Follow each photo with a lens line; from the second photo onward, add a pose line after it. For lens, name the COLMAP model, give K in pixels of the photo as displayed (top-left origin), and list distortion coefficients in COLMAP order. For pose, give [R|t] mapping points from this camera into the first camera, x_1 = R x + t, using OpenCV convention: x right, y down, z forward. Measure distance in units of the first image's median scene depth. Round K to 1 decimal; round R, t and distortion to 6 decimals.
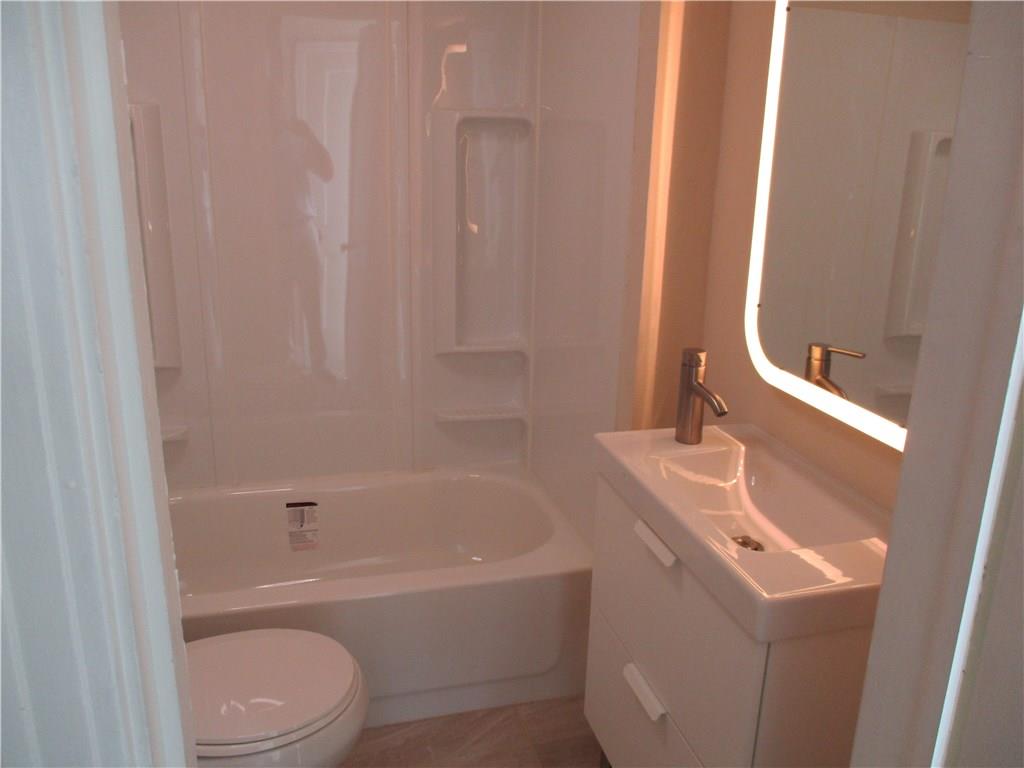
lens RADIAL K [[844.1, 0, 514.2], [0, 844.1, 377.8], [0, 0, 1]] dist [-0.019286, -0.004722]
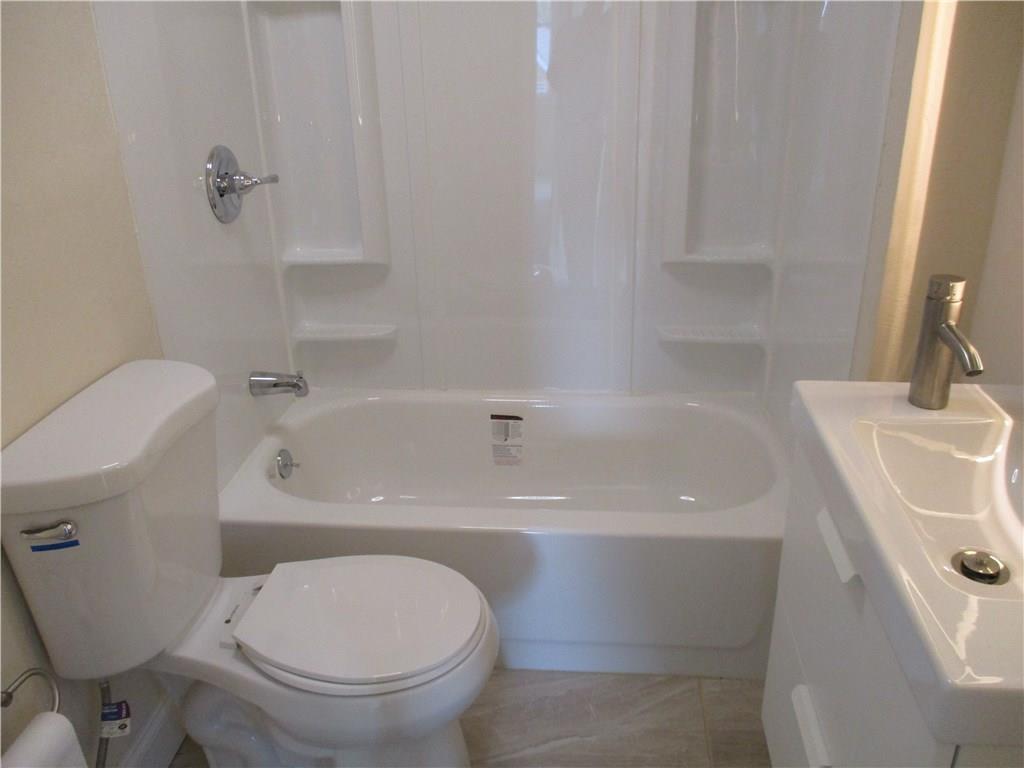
lens RADIAL K [[861.5, 0, 514.1], [0, 861.5, 383.4], [0, 0, 1]] dist [0.006071, 0.002359]
pose [[0.942079, 0.098882, -0.320484, 0.083580], [-0.061886, 0.990393, 0.123661, -0.009232], [0.329633, -0.096665, 0.939147, 0.146485]]
